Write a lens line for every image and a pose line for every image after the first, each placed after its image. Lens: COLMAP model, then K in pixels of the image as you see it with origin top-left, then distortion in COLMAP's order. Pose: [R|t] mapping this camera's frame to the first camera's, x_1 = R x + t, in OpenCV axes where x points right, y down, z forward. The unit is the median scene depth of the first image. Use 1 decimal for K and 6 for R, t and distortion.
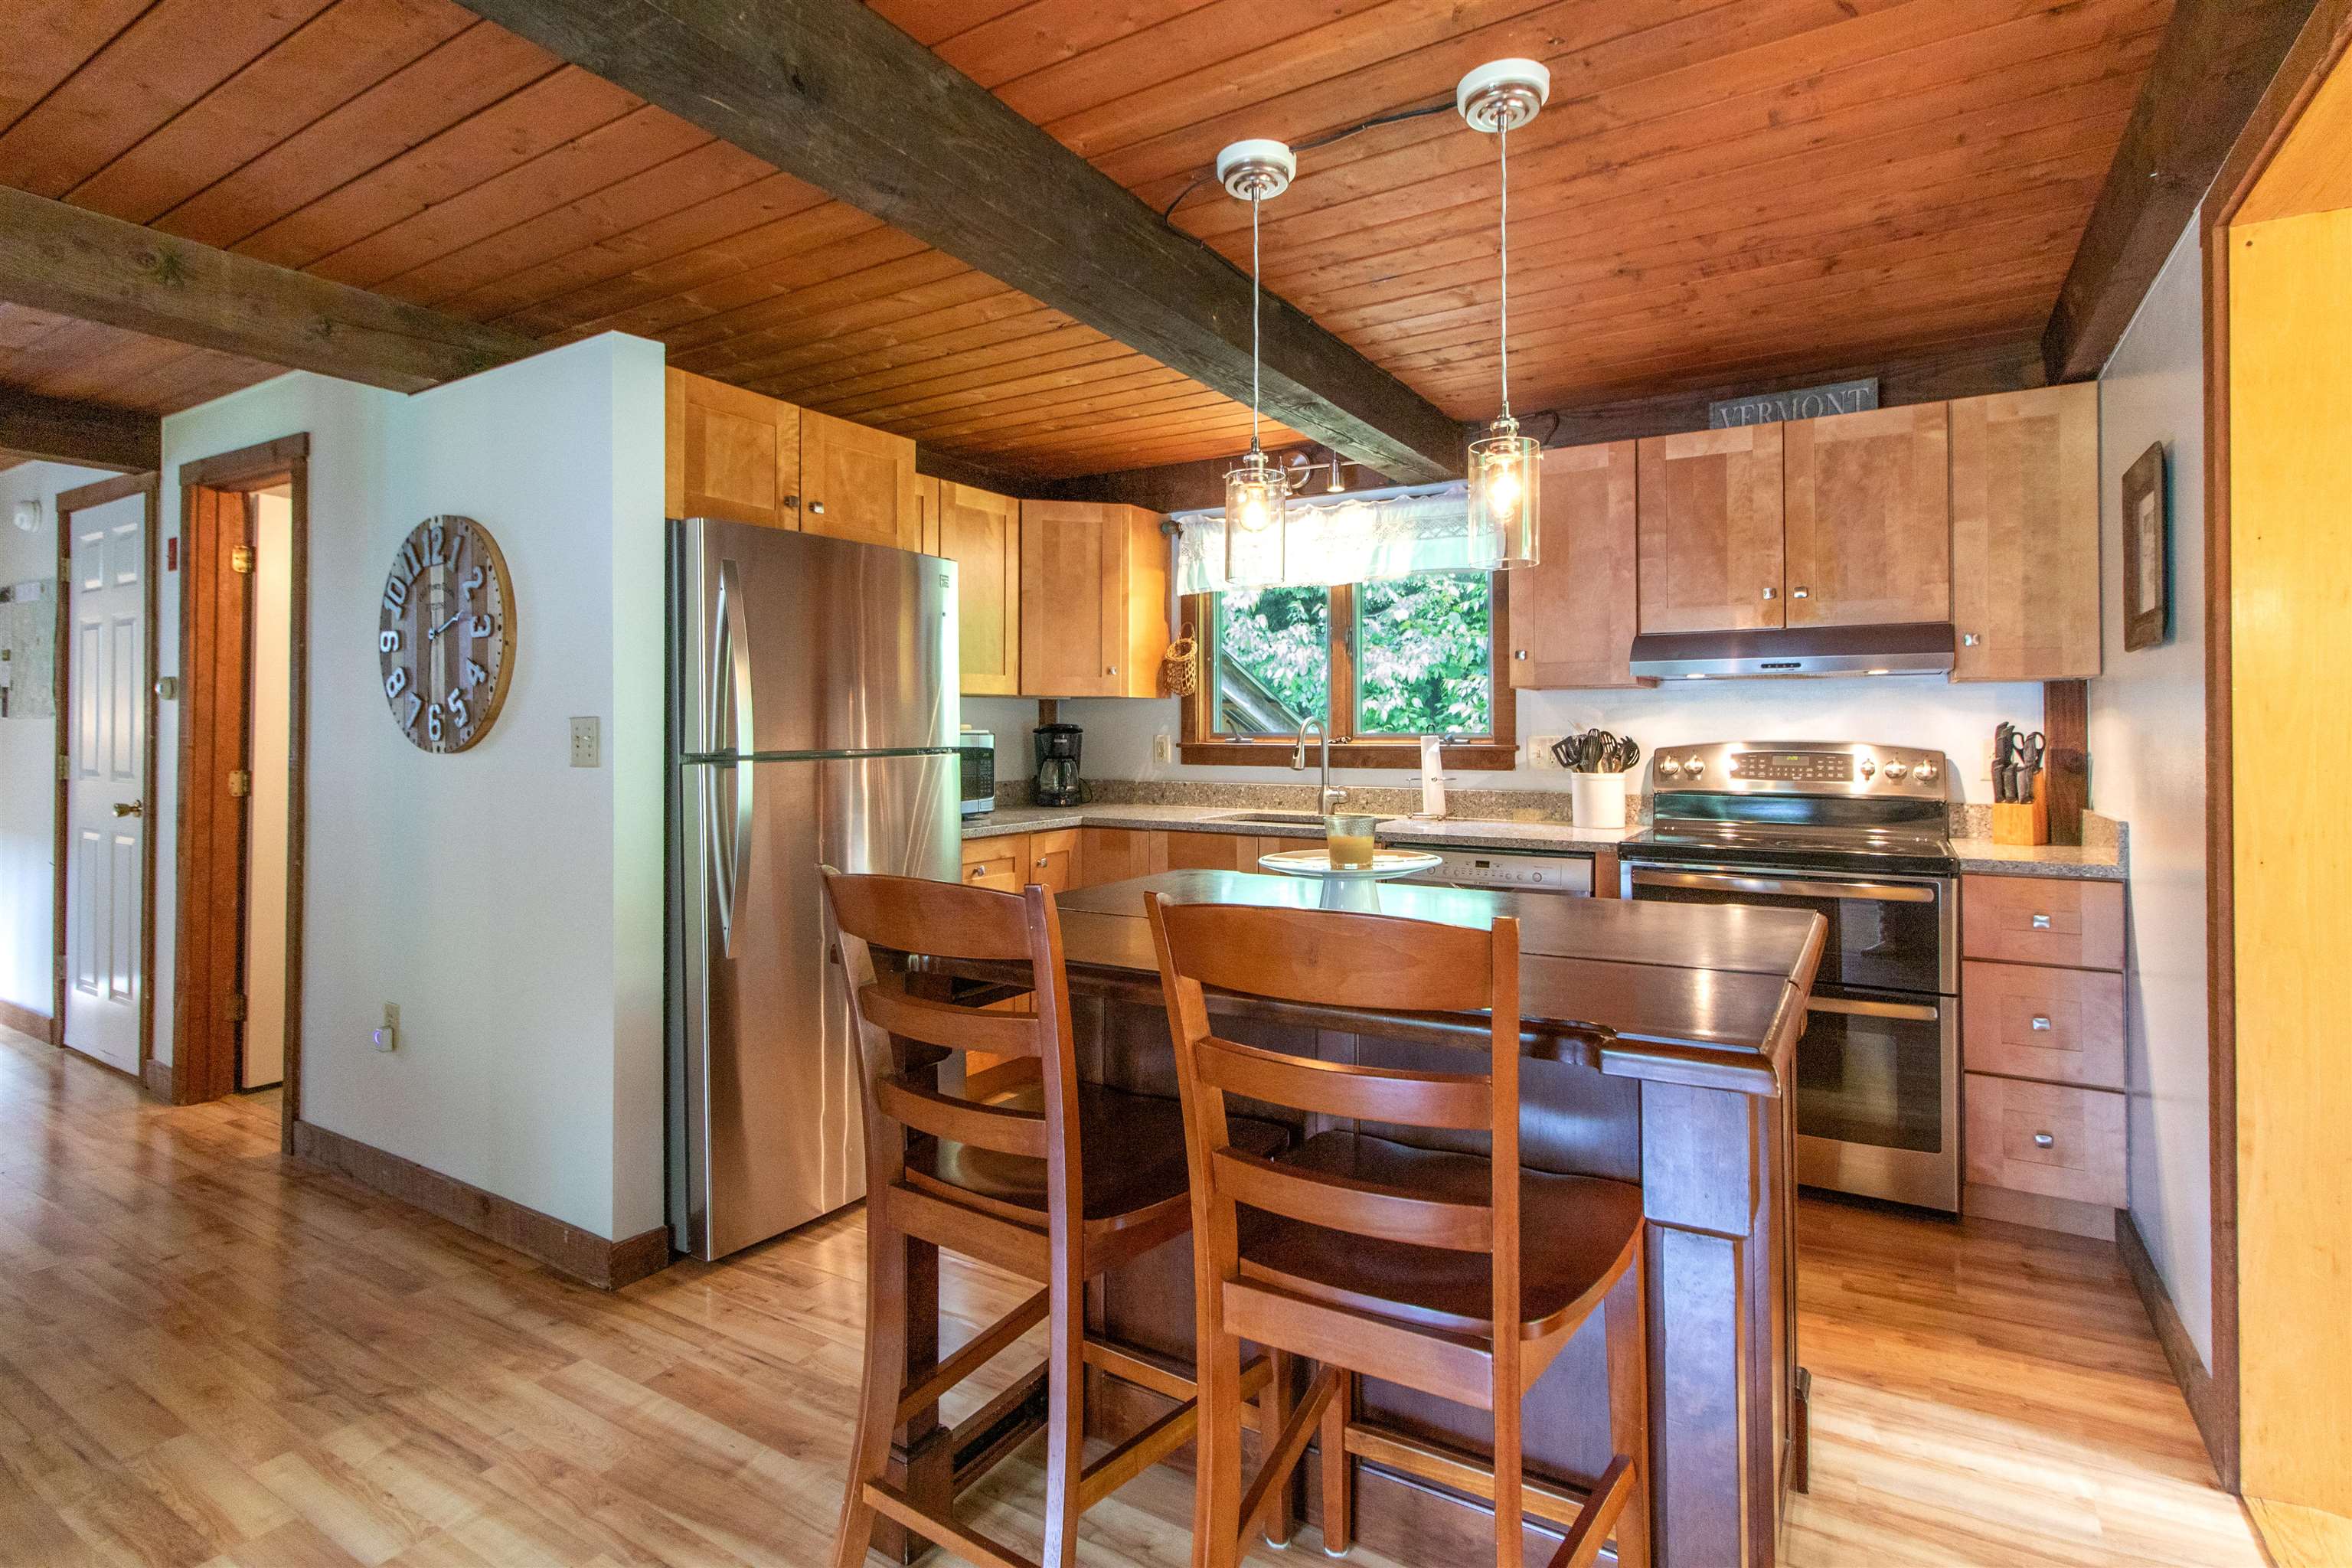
lens RADIAL K [[1110.0, 0, 1187.6], [0, 1110.0, 739.0], [0, 0, 1]] dist [0.001375, -0.000390]
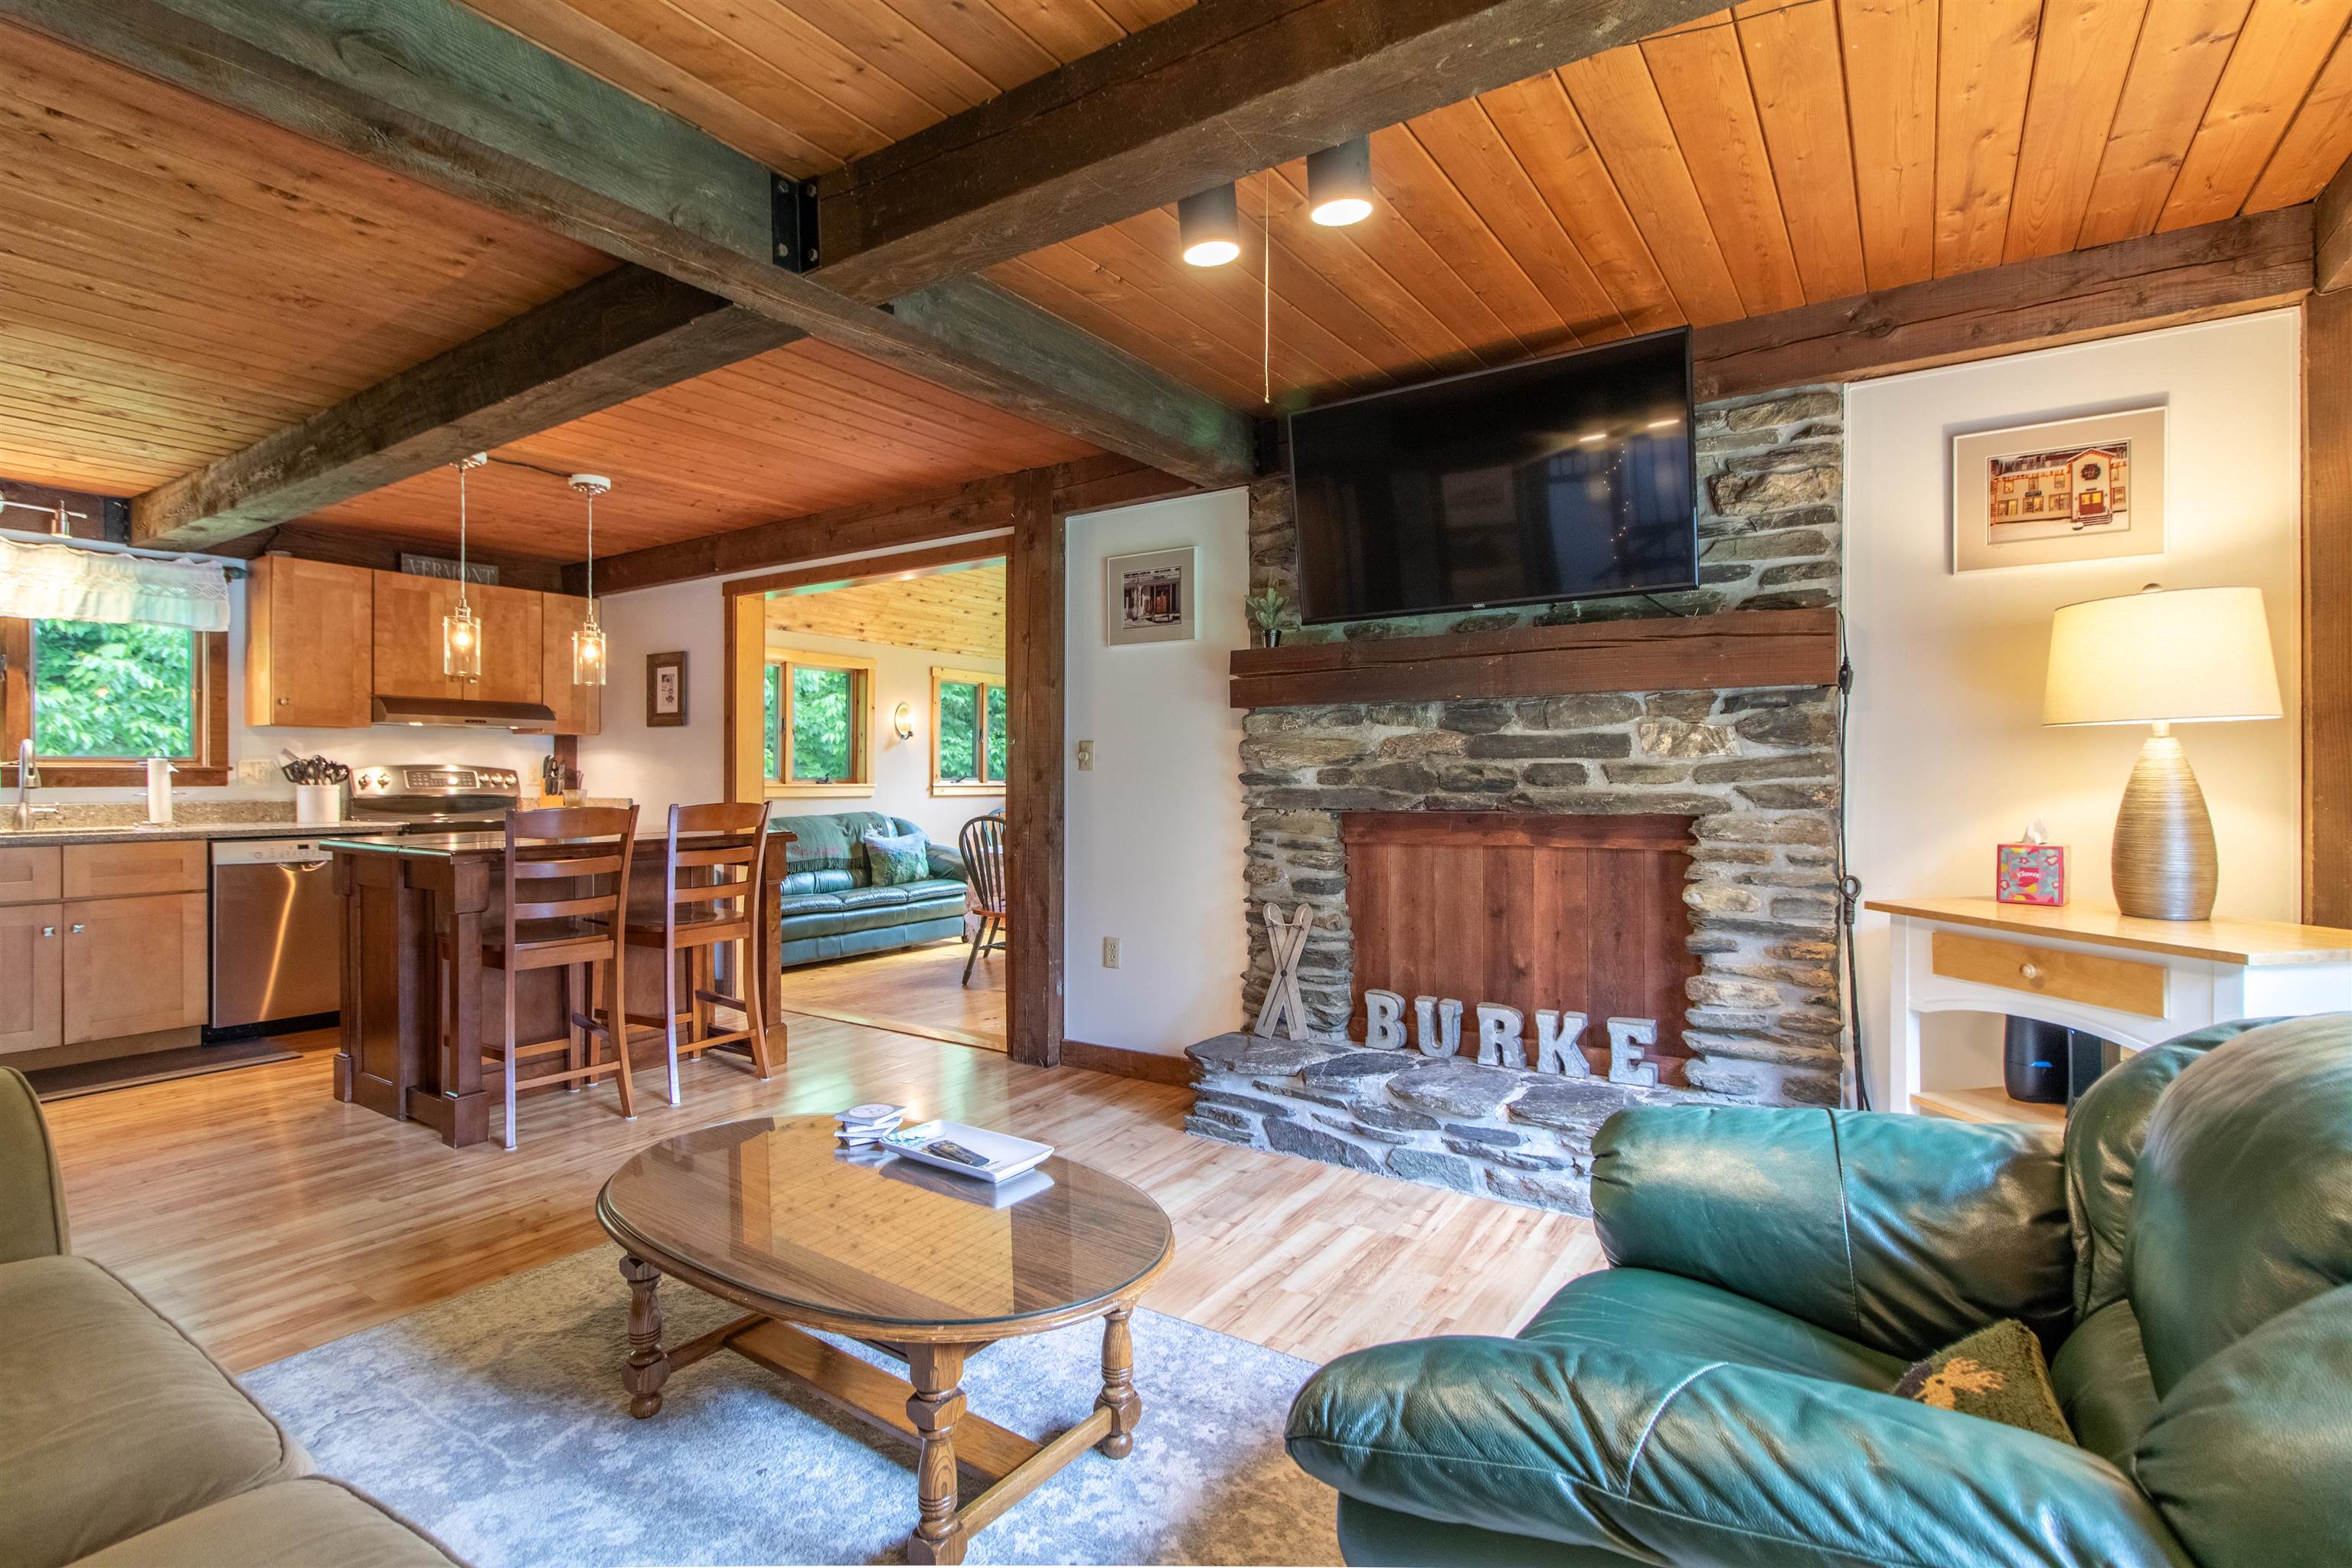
lens RADIAL K [[1110.0, 0, 1195.7], [0, 1110.0, 783.3], [0, 0, 1]] dist [0.001375, -0.000390]
pose [[0.026941, -0.006767, 0.999614, -1.148380], [0.004373, 0.999968, 0.006652, 0.025100], [-0.999627, 0.004192, 0.026969, -0.199161]]
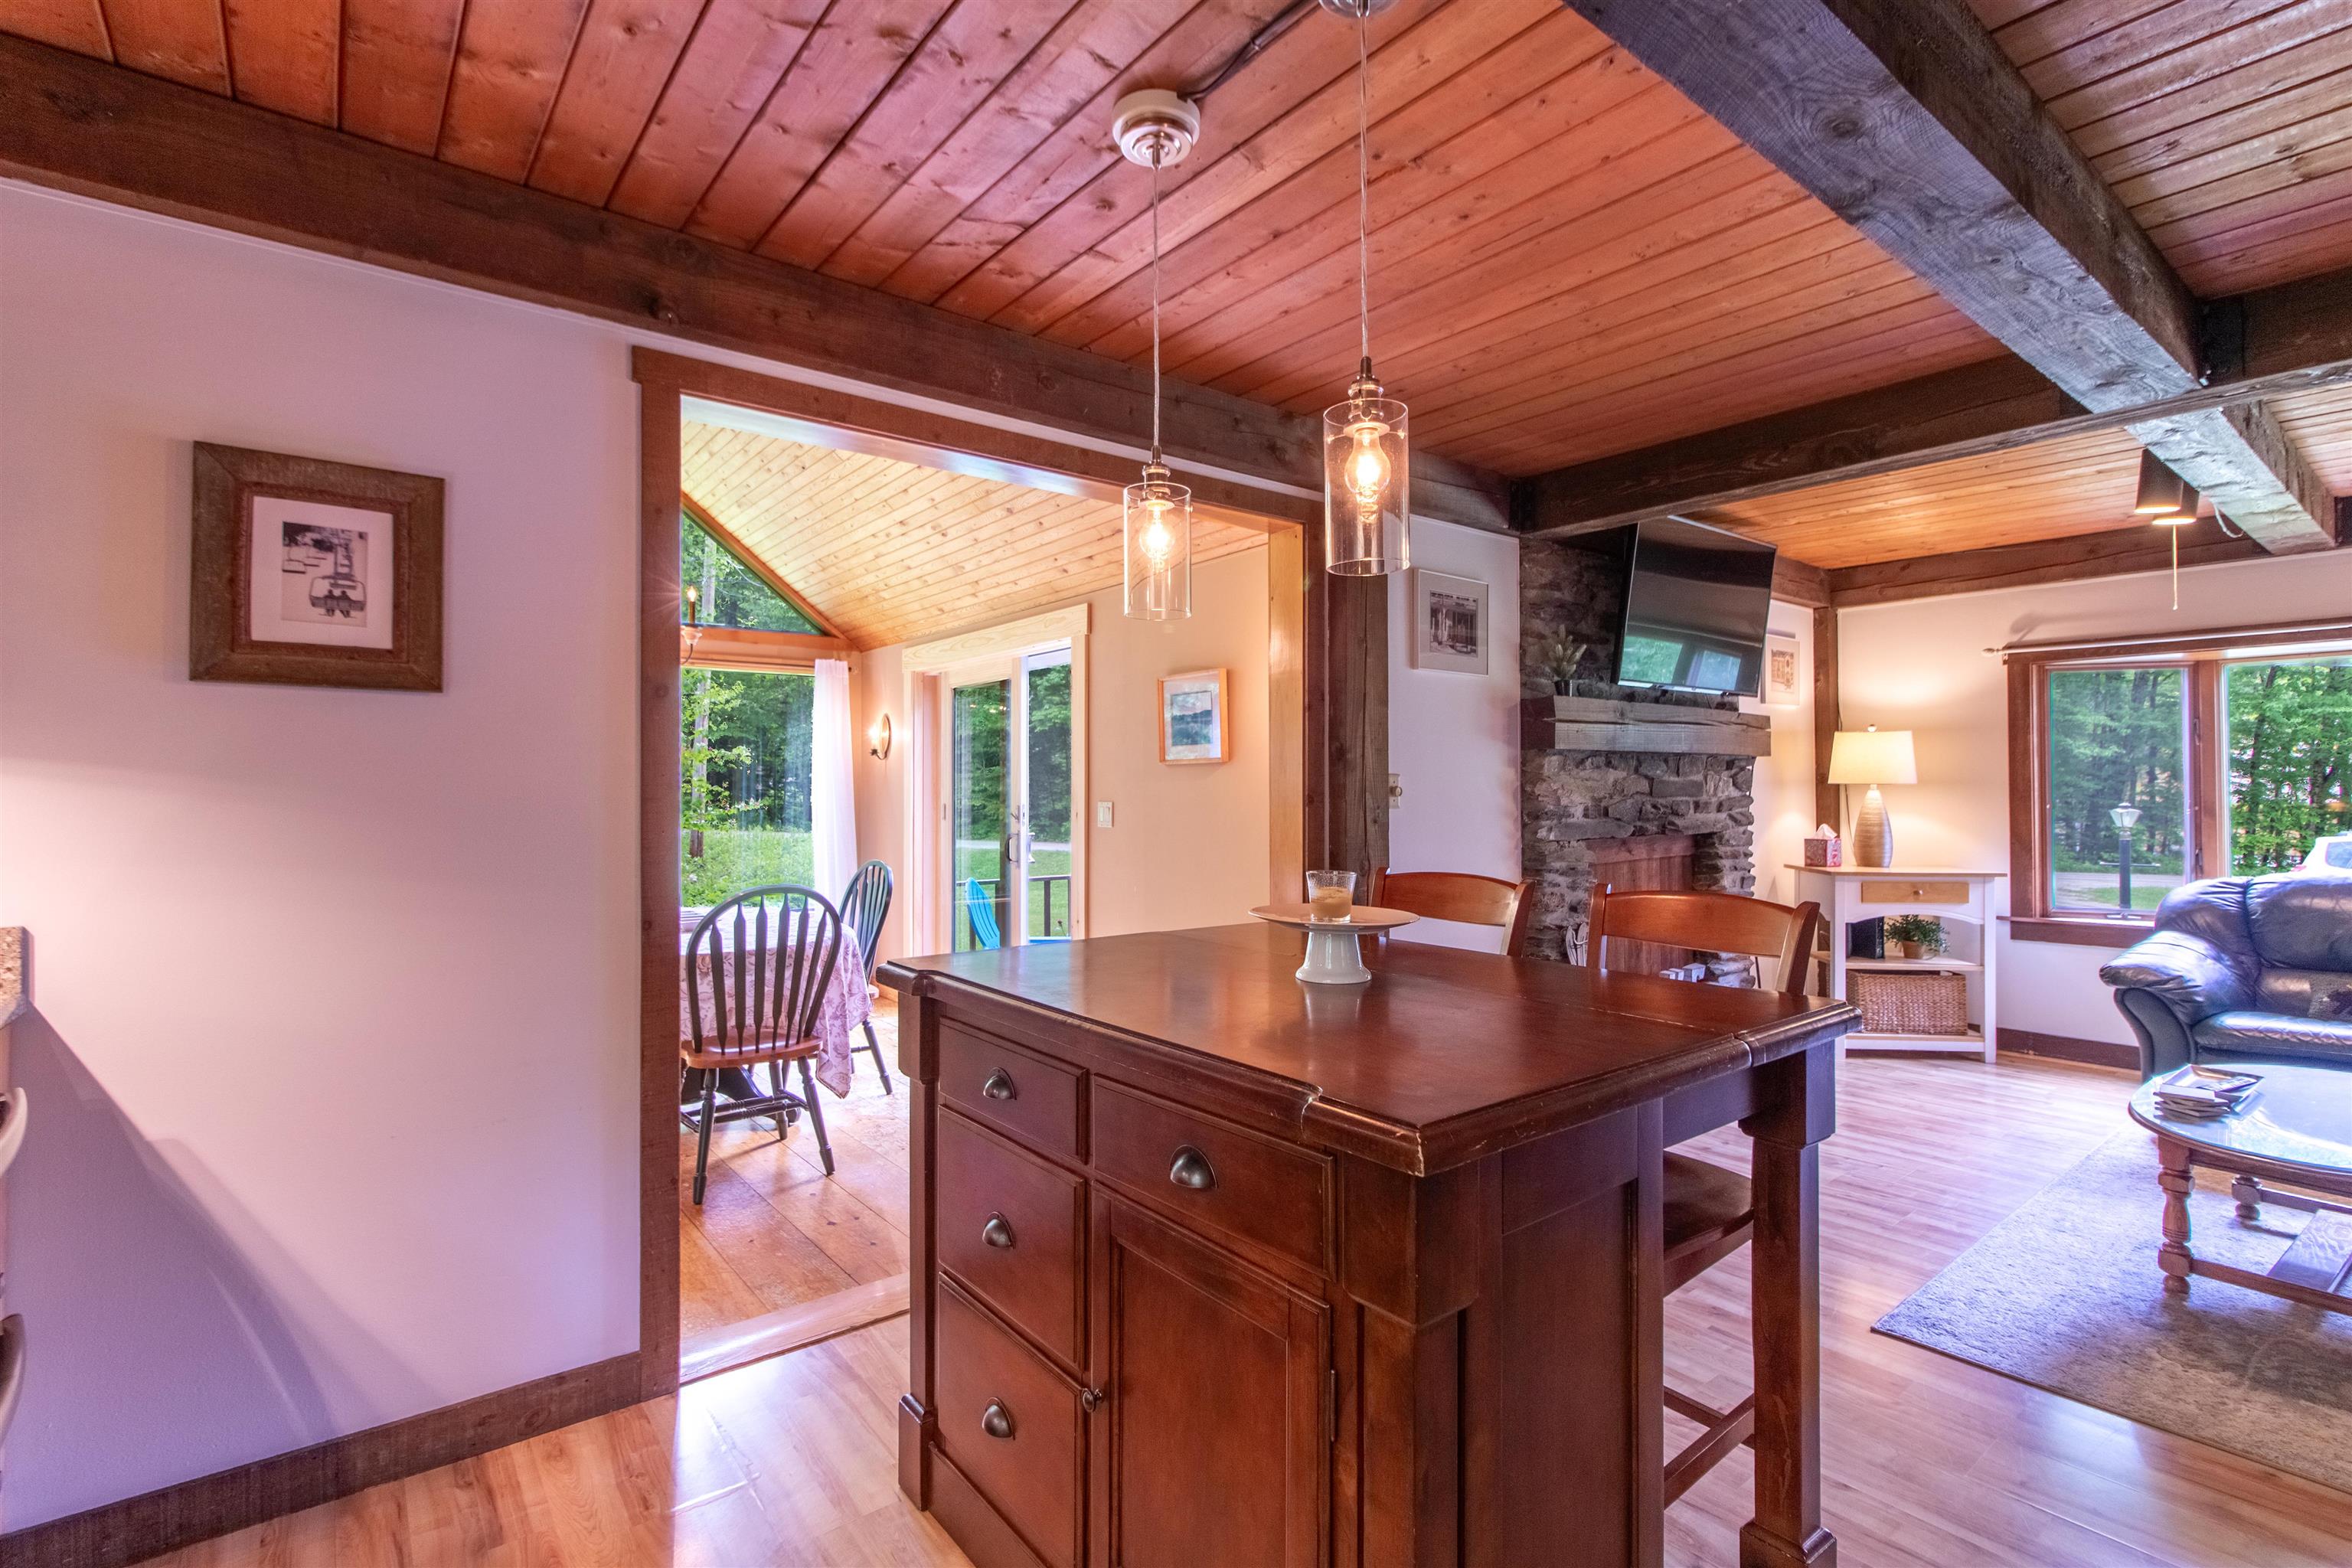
lens RADIAL K [[1110.0, 0, 1231.5], [0, 1110.0, 781.8], [0, 0, 1]] dist [0.001375, -0.000390]
pose [[-0.947023, 0.003914, 0.321143, -0.036648], [0.002428, 0.999984, -0.005027, -0.003766], [-0.321158, -0.003980, -0.947017, 1.085911]]
